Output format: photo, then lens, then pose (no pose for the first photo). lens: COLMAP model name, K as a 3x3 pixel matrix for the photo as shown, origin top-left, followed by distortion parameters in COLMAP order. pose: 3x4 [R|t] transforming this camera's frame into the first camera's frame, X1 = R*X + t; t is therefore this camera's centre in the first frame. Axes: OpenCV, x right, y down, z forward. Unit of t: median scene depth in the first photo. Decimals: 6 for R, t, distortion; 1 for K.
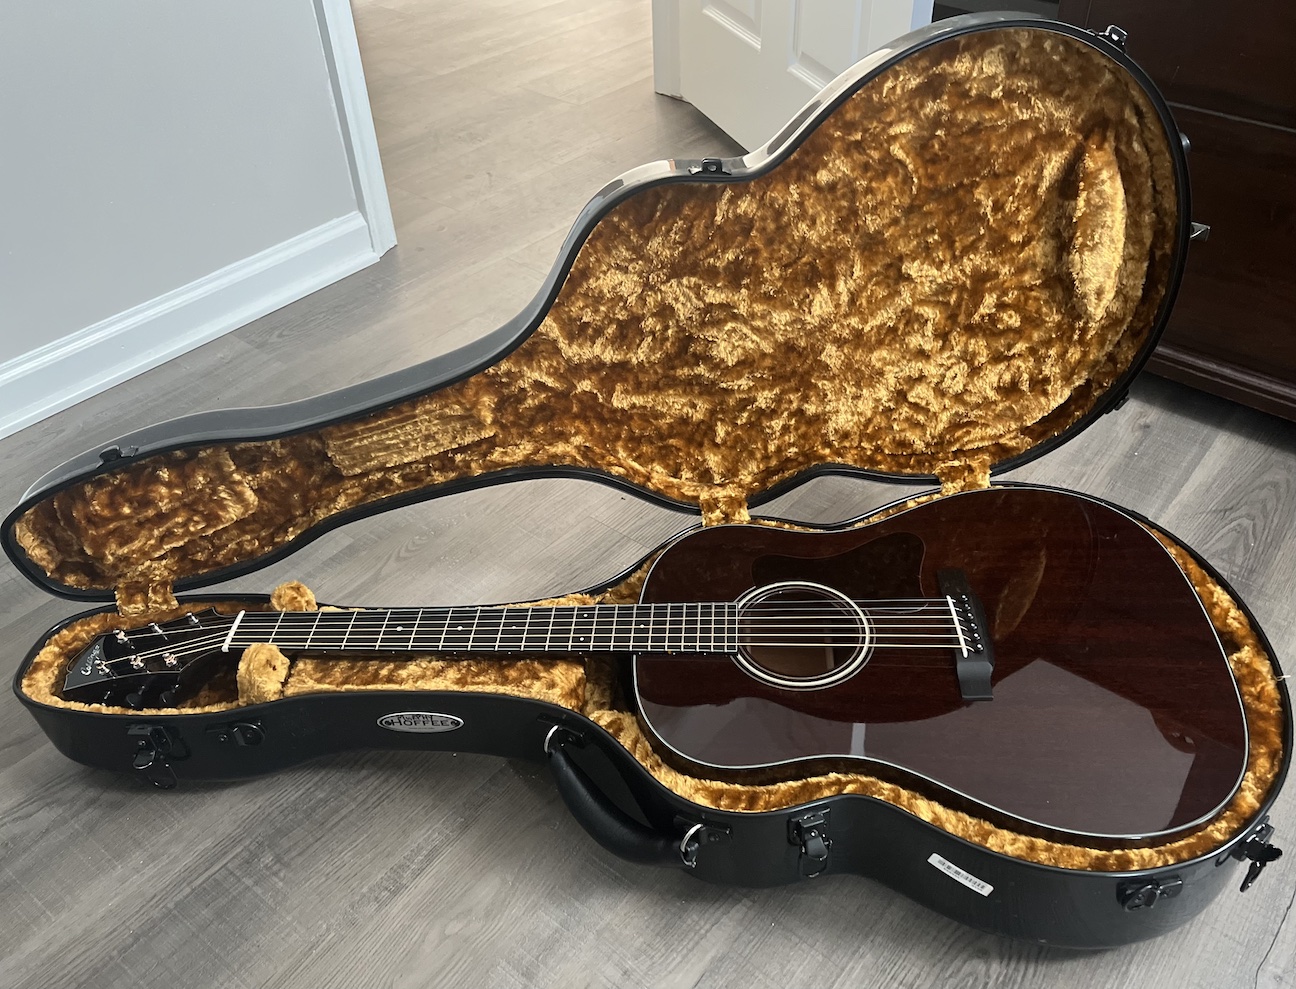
lens RADIAL K [[1020.5, 0, 648.2], [0, 1020.5, 495.7], [0, 0, 1]] dist [0.002298, -0.019154]
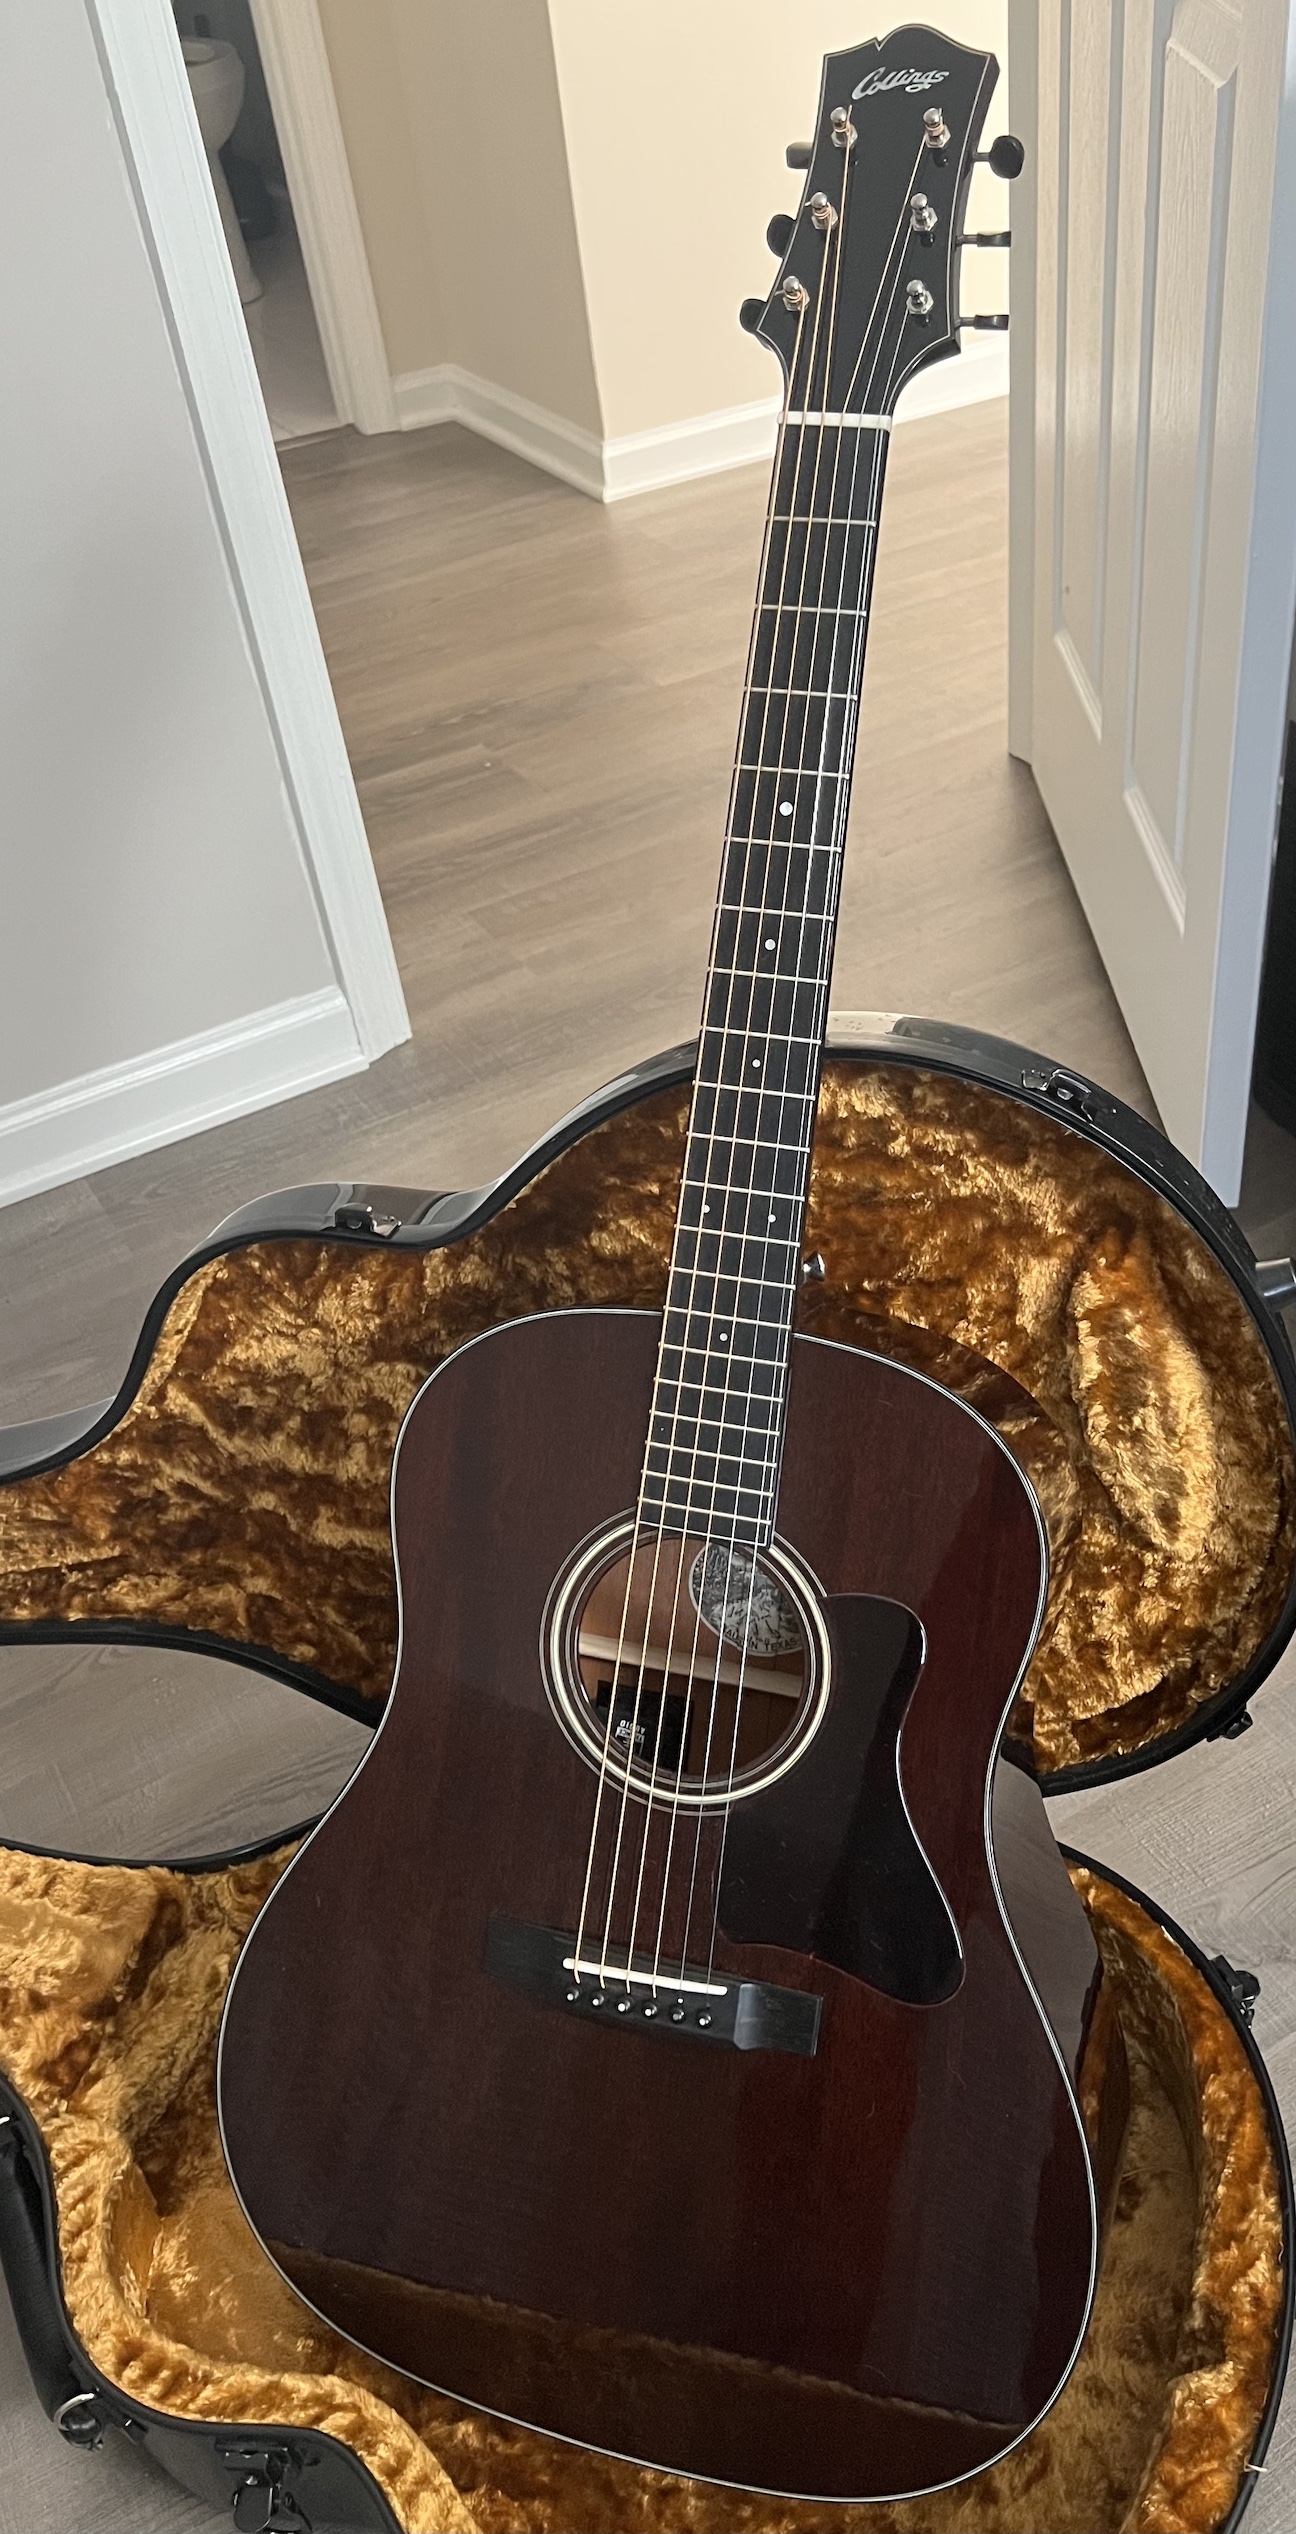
lens RADIAL K [[1919.6, 0, 649.5], [0, 1919.6, 1270.3], [0, 0, 1]] dist [0.024587, -0.005927]
pose [[0.943043, 0.141883, -0.300898, 0.462703], [-0.150256, 0.988636, -0.004742, -0.271535], [0.296805, 0.049683, 0.953645, 0.027306]]
